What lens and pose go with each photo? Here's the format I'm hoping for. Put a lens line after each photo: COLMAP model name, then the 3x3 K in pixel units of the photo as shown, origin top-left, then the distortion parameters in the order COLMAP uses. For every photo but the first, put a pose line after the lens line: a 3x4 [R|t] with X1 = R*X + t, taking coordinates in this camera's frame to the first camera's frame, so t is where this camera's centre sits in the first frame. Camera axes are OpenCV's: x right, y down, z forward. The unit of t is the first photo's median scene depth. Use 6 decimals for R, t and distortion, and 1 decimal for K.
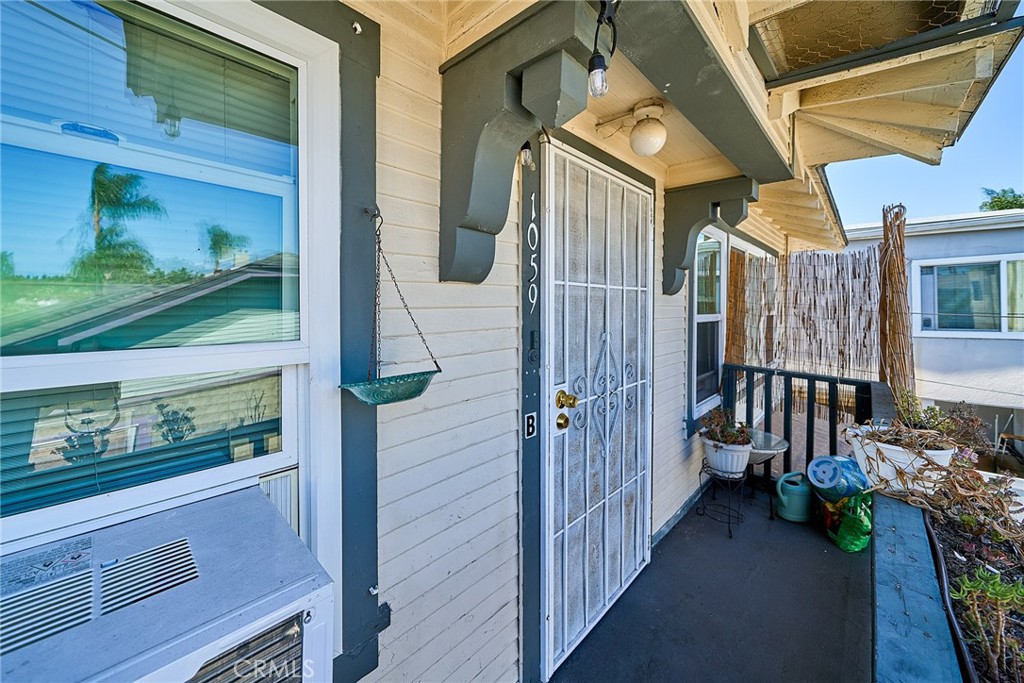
lens RADIAL K [[388.8, 0, 496.0], [0, 388.8, 301.6], [0, 0, 1]] dist [0.001154, 0.000093]
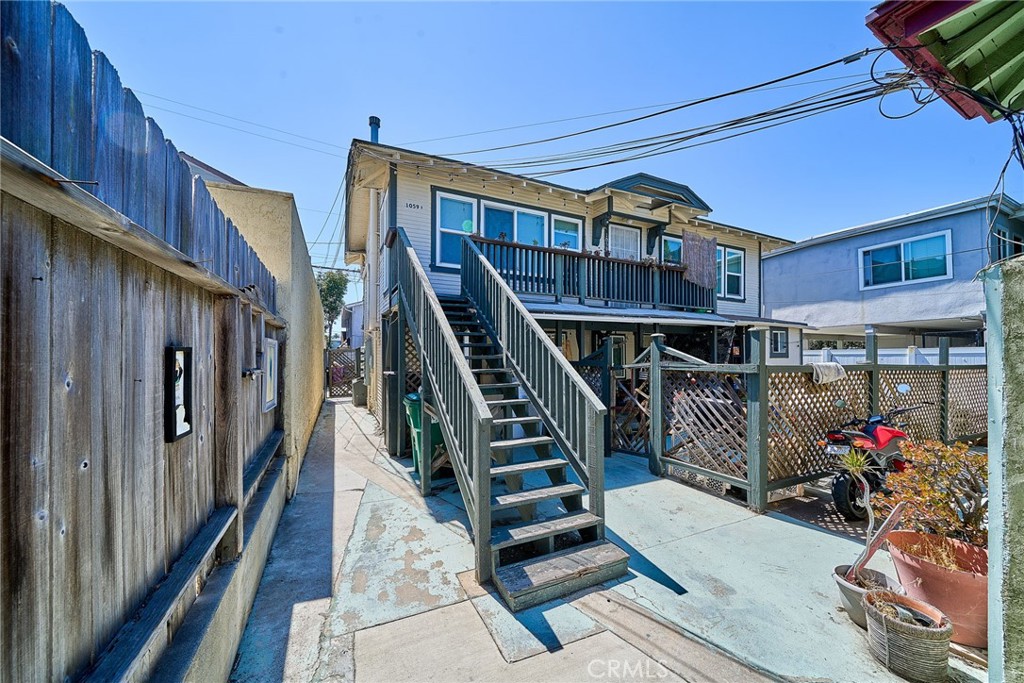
lens RADIAL K [[375.6, 0, 513.7], [0, 375.6, 352.0], [0, 0, 1]] dist [0.000608, 0.000021]
pose [[0.936022, -0.003282, -0.351927, 0.202759], [0.000240, 0.999962, -0.008686, 0.424709], [0.351942, 0.008046, 0.935987, -1.303095]]
